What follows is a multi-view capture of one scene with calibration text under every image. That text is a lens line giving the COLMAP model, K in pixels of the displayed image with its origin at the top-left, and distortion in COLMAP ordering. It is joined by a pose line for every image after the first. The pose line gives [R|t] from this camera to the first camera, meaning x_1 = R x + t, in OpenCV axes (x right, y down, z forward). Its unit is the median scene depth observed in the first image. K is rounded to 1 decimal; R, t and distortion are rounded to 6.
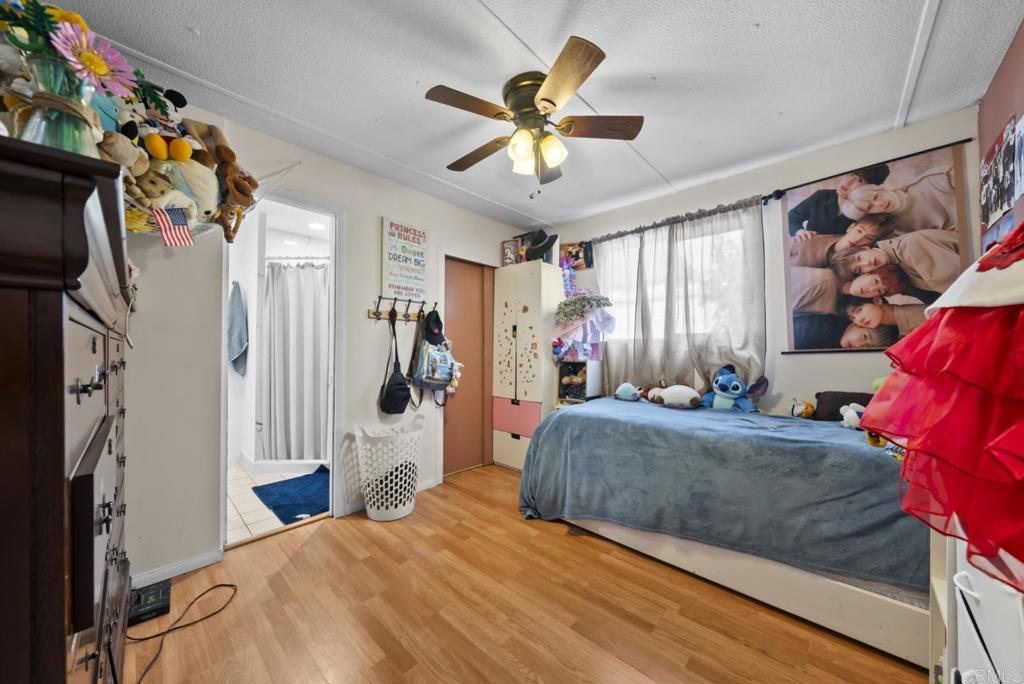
lens RADIAL K [[352.7, 0, 511.9], [0, 352.7, 345.9], [0, 0, 1]] dist [-0.007549, 0.000031]
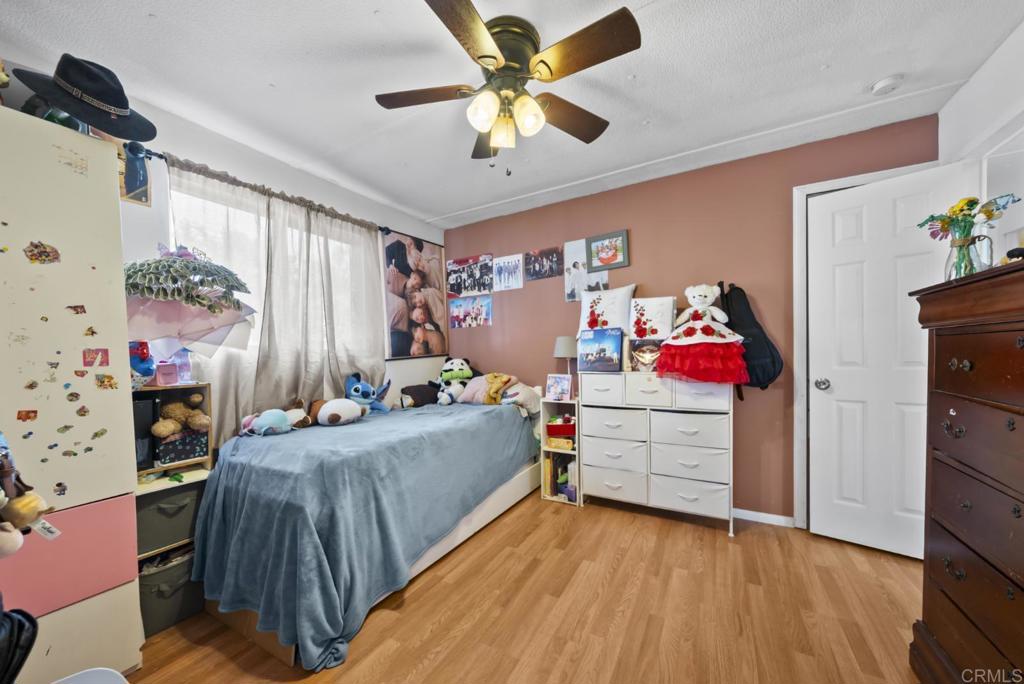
lens RADIAL K [[352.7, 0, 518.3], [0, 352.7, 362.6], [0, 0, 1]] dist [-0.007549, 0.000031]
pose [[-0.224507, -0.020693, 0.974253, -0.592488], [0.014702, 0.999589, 0.024619, 0.004964], [-0.974362, 0.019851, -0.224110, 0.898454]]
